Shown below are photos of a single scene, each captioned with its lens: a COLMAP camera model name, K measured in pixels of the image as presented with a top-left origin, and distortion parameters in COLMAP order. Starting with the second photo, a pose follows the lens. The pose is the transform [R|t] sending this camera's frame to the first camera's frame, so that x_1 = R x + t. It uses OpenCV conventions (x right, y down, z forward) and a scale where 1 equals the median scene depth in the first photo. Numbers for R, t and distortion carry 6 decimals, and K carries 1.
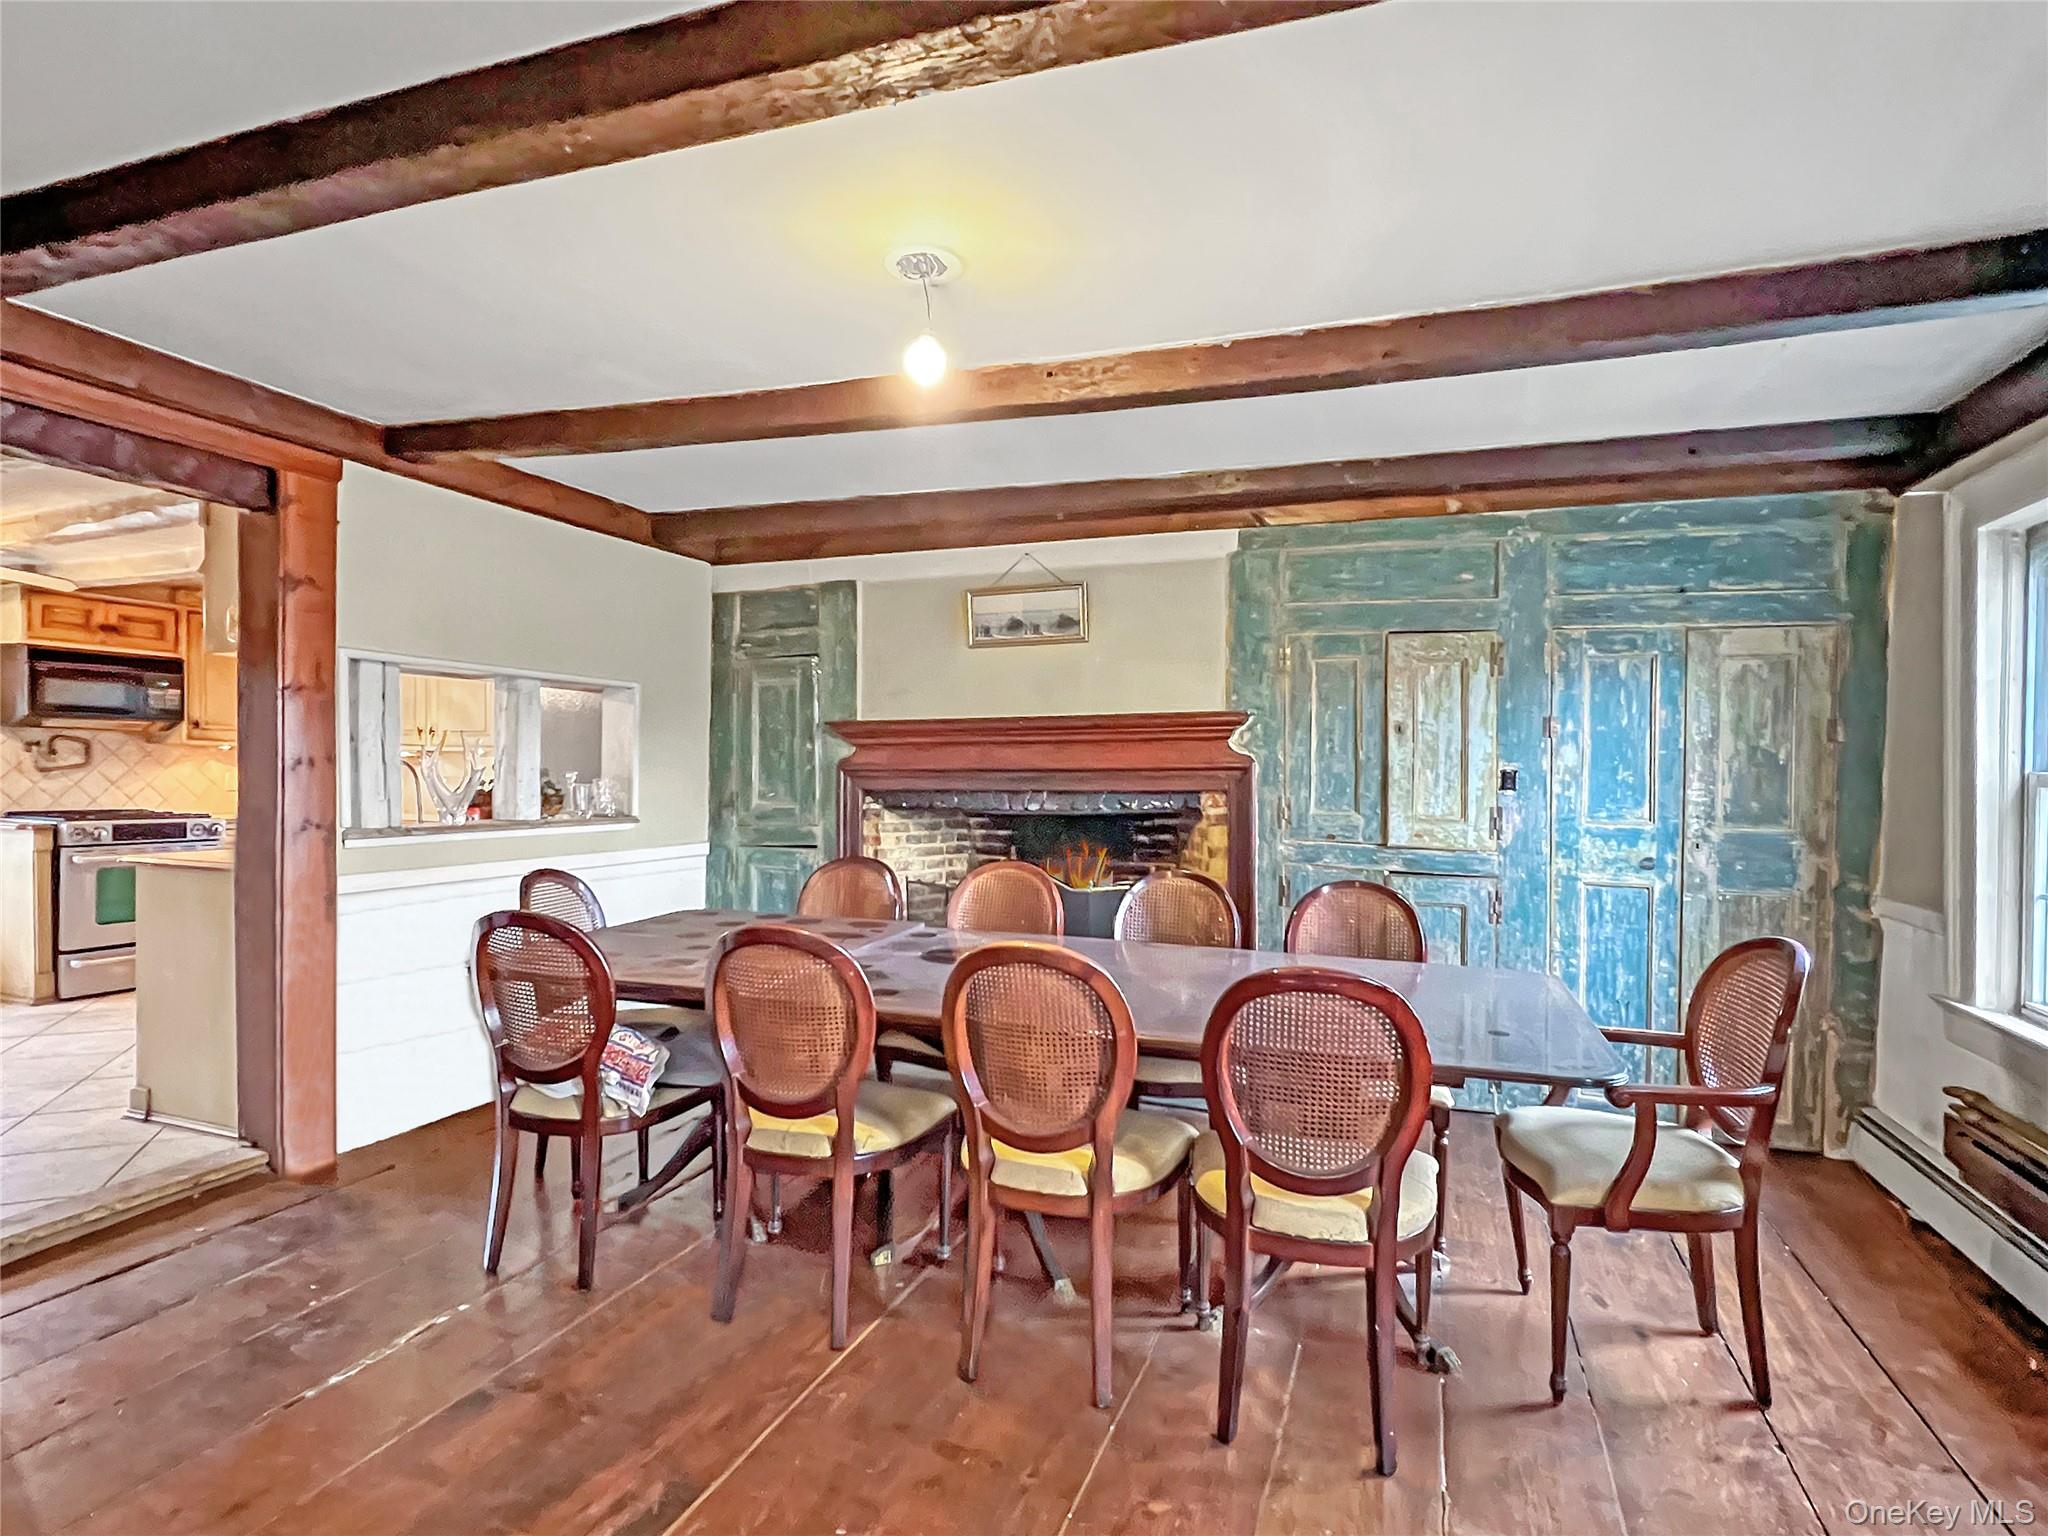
lens RADIAL K [[1053.4, 0, 1029.6], [0, 1053.4, 785.9], [0, 0, 1]] dist [-0.001835, -0.000474]
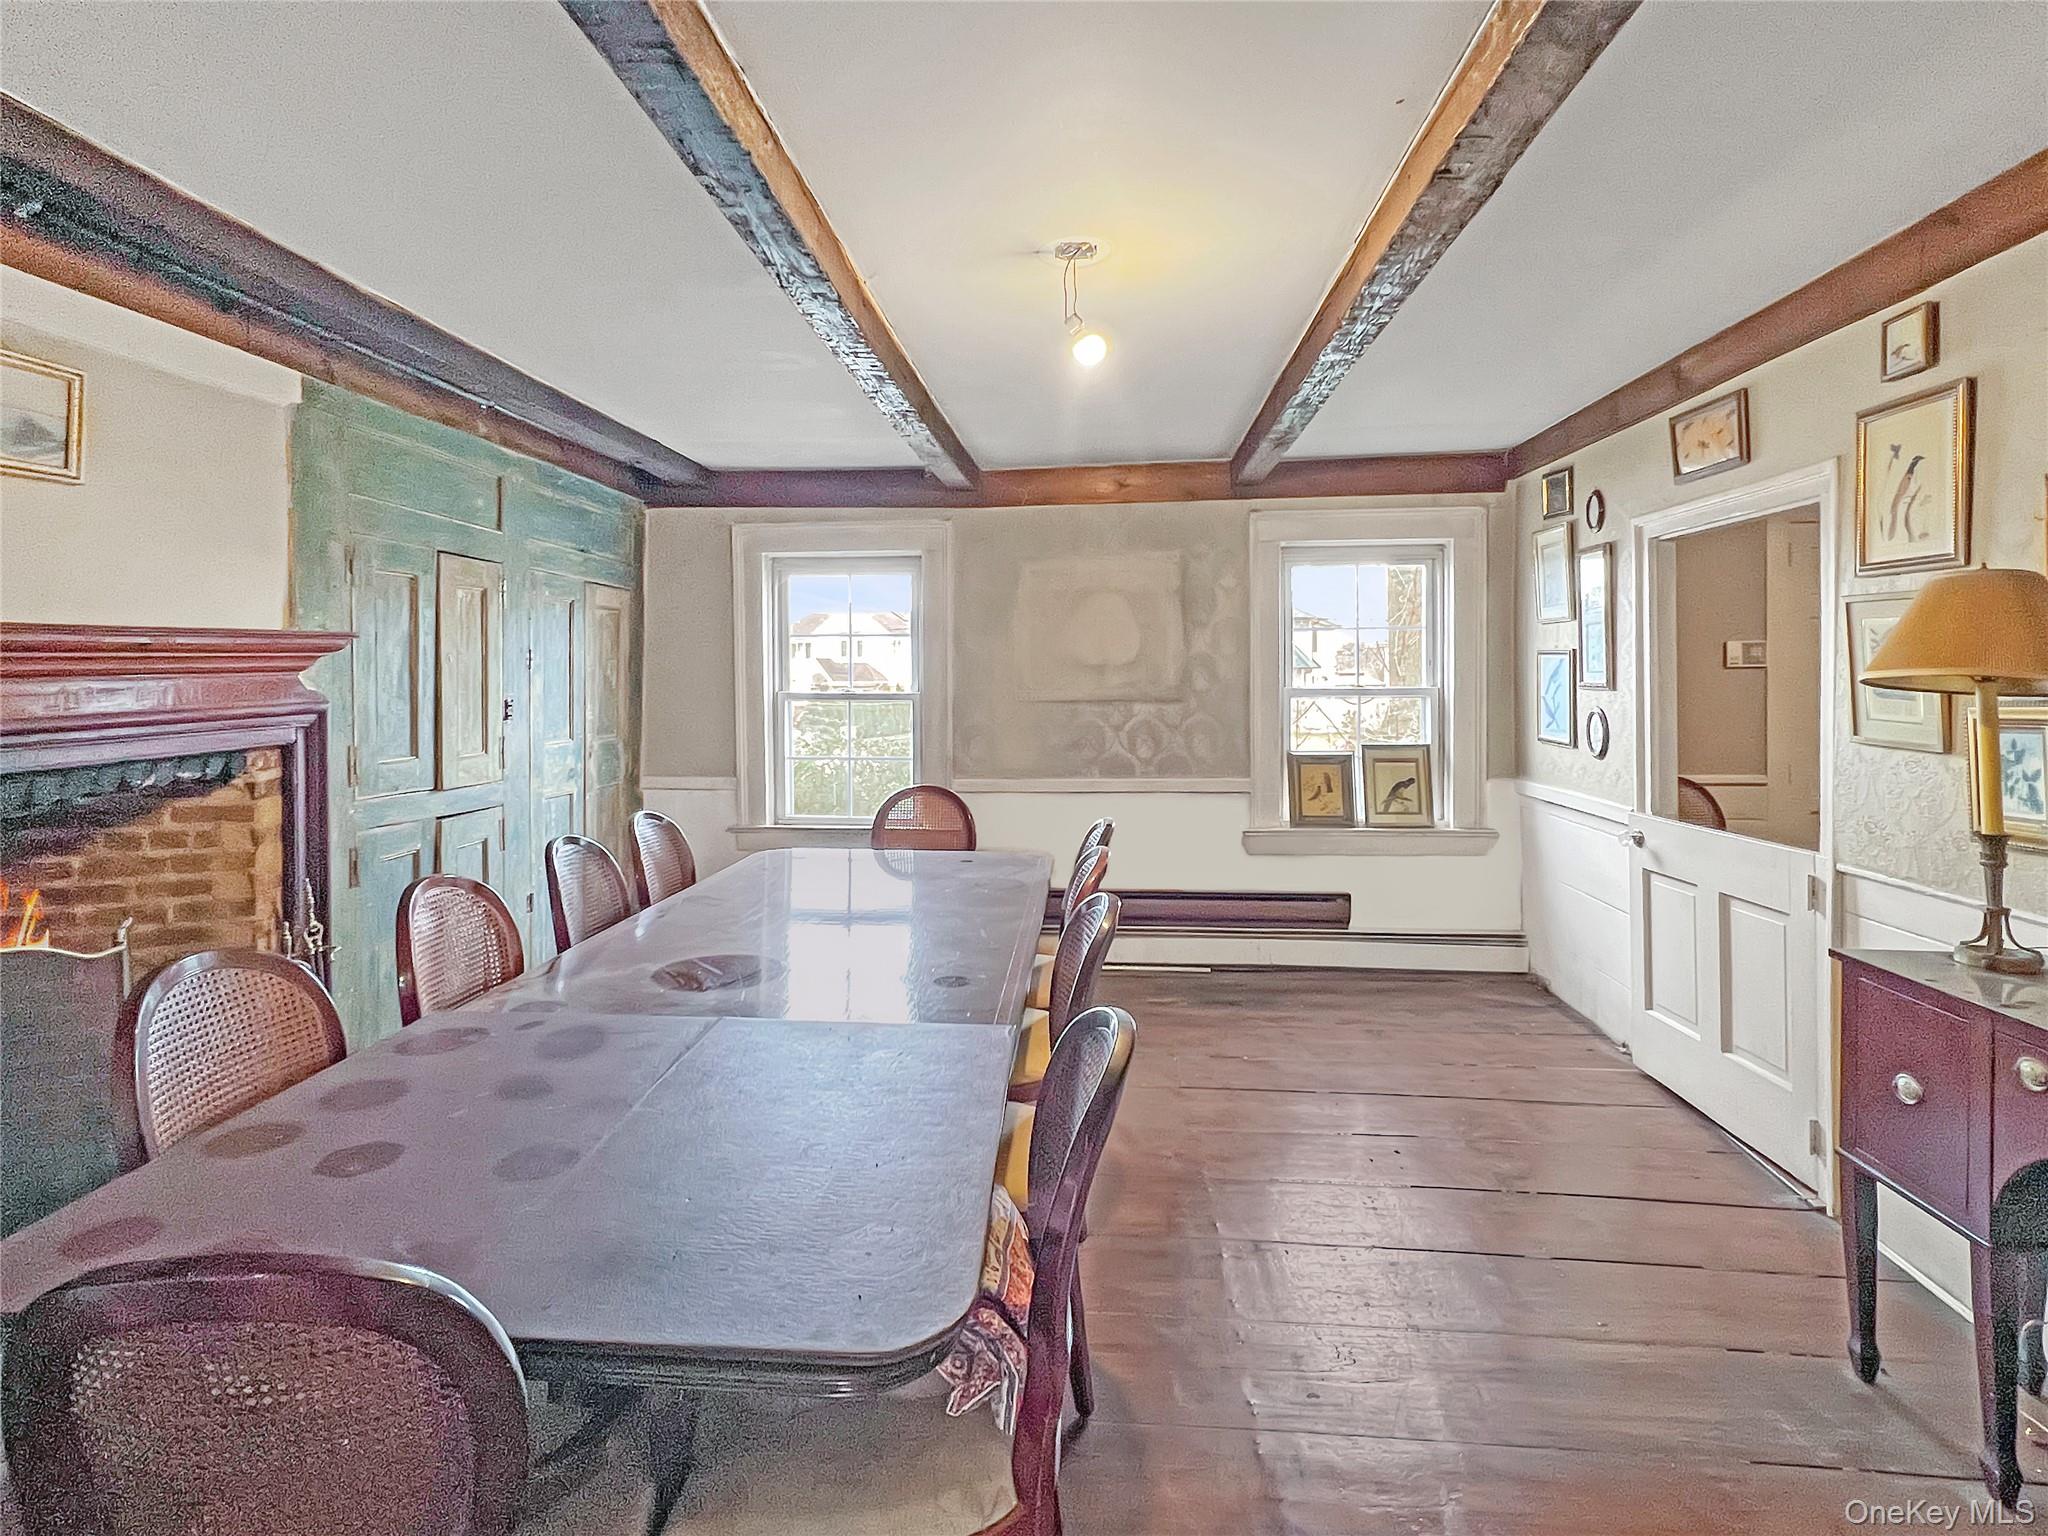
lens RADIAL K [[1019.9, 0, 1014.3], [0, 1019.9, 737.6], [0, 0, 1]] dist [0.000074, 0.000194]
pose [[-0.257113, -0.071655, 0.963721, -0.627631], [0.017886, 0.996724, 0.078881, -0.047230], [-0.966216, 0.037518, -0.254989, 0.752905]]
